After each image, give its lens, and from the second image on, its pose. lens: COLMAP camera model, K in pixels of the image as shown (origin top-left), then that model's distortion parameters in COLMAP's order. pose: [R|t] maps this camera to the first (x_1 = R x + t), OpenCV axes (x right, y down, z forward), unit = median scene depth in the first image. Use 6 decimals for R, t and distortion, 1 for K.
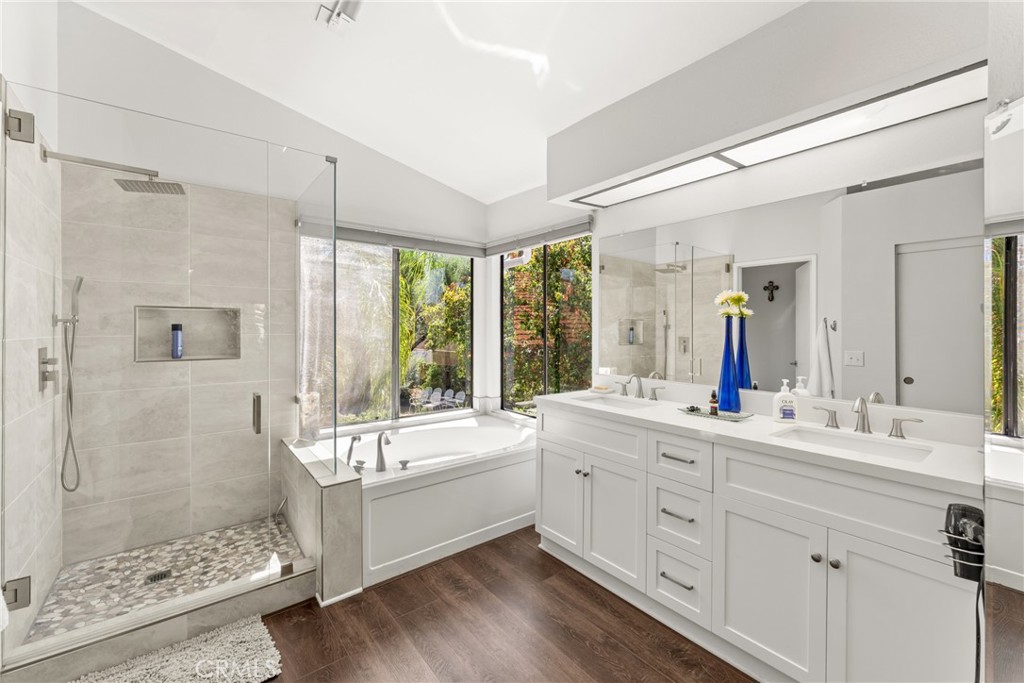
lens RADIAL K [[424.3, 0, 514.1], [0, 424.3, 328.6], [0, 0, 1]] dist [0.000143, -0.000174]
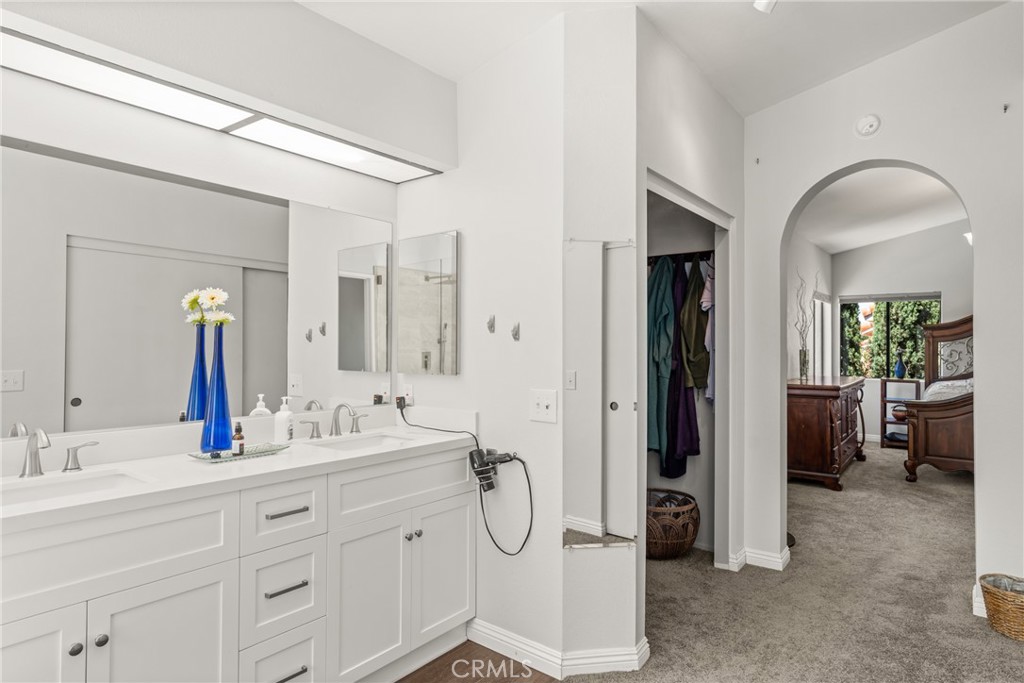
lens RADIAL K [[560.0, 0, 510.5], [0, 560.0, 353.6], [0, 0, 1]] dist [0.000388, 0.000156]
pose [[-0.223246, -0.023060, 0.974489, -0.571557], [-0.010425, 0.999719, 0.021269, -0.003657], [-0.974706, -0.005411, -0.223424, 0.708119]]
